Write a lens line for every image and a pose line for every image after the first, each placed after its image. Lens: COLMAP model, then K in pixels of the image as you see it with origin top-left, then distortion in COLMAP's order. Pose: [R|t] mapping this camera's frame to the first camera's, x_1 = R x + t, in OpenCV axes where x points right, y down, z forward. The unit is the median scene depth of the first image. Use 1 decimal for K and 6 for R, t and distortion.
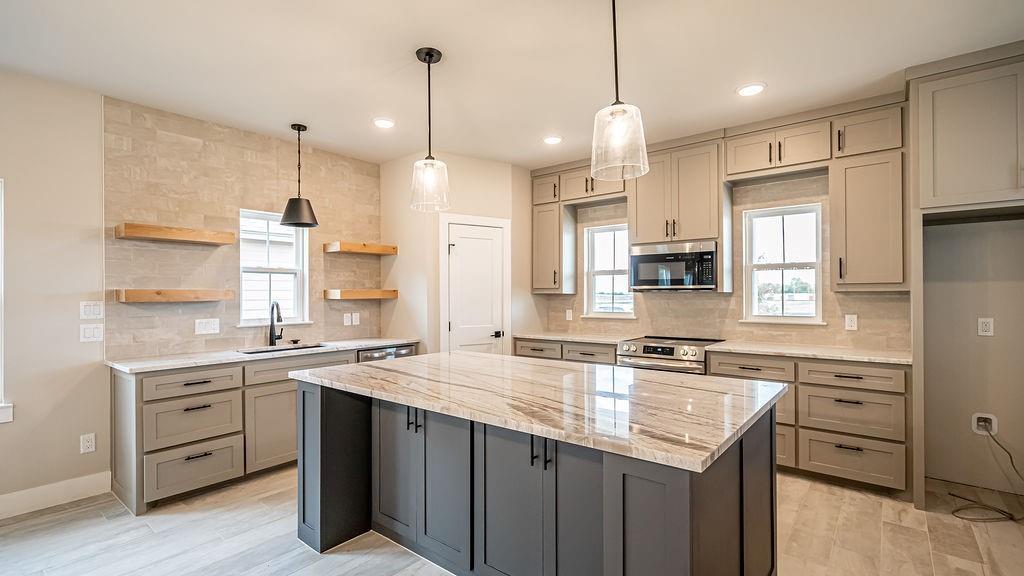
lens RADIAL K [[462.1, 0, 514.7], [0, 462.1, 291.3], [0, 0, 1]] dist [-0.000555, 0.000016]
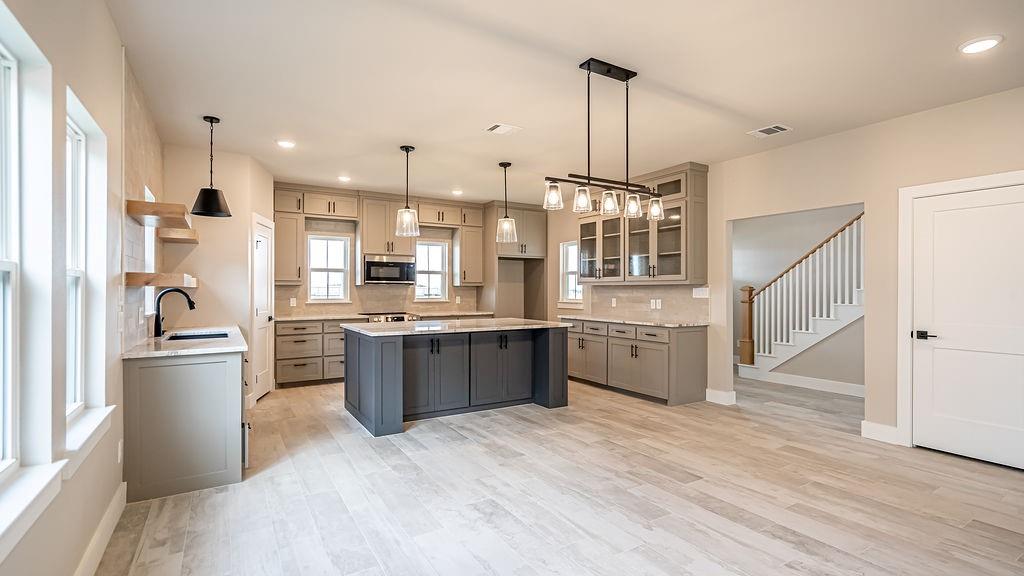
lens RADIAL K [[475.8, 0, 512.0], [0, 475.8, 288.0], [0, 0, 1]] dist [-0.001308, -0.000006]
pose [[0.329519, 0.007377, 0.944120, -1.215940], [-0.007681, 0.999957, -0.005132, 0.019527], [-0.944118, -0.005560, 0.329562, 0.016783]]
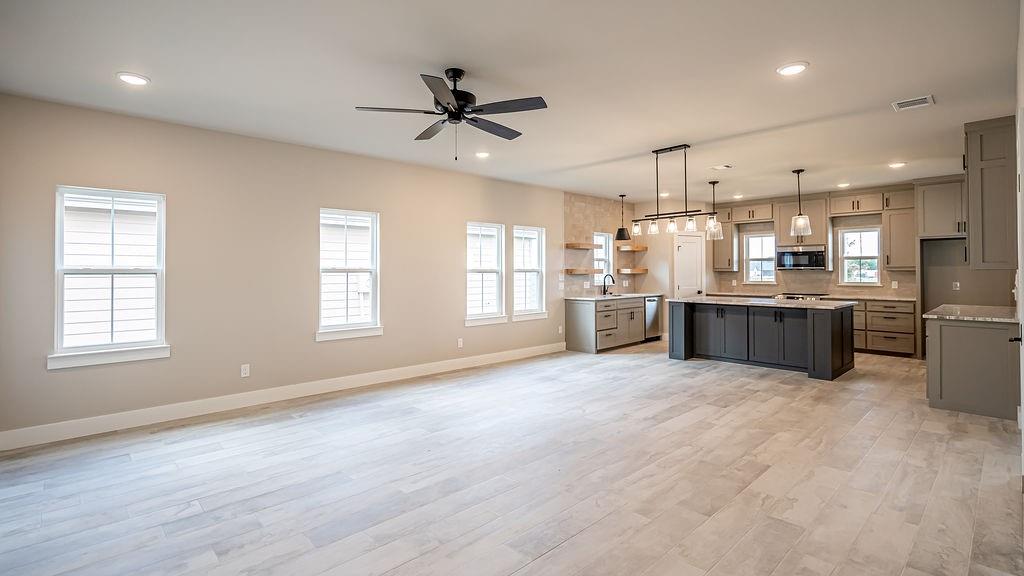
lens RADIAL K [[477.2, 0, 509.9], [0, 477.2, 264.0], [0, 0, 1]] dist [0.002160, 0.000336]
pose [[0.991972, 0.001094, -0.126451, -0.697419], [-0.002125, 0.999966, -0.008016, -0.007488], [0.126438, 0.008221, 0.991940, -1.307127]]
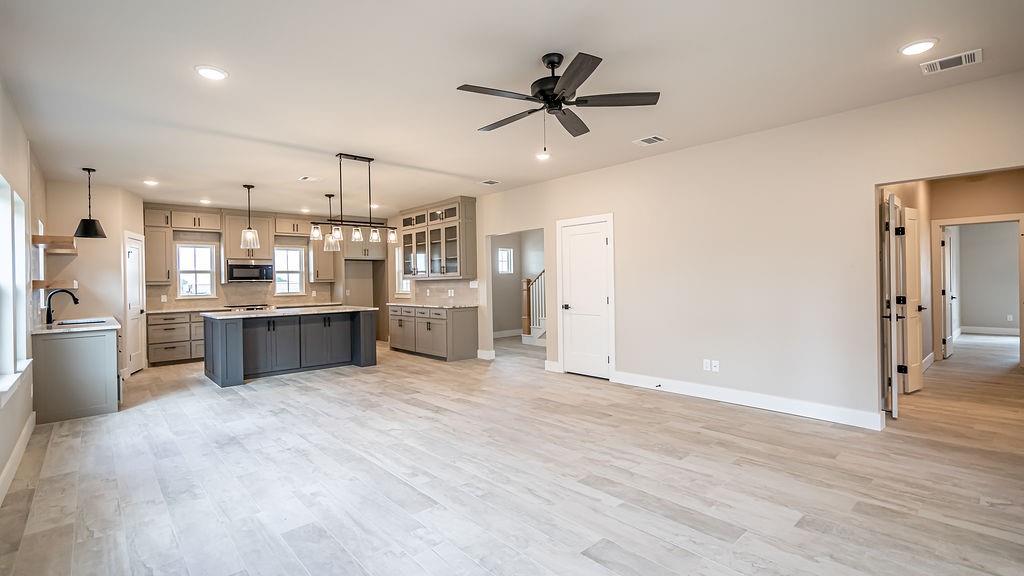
lens RADIAL K [[464.1, 0, 509.9], [0, 464.1, 280.3], [0, 0, 1]] dist [0.000416, 0.000753]
pose [[0.150155, 0.002904, 0.988658, -1.676324], [0.012485, 0.999910, -0.004833, 0.016190], [-0.988584, 0.013069, 0.150106, -0.515459]]
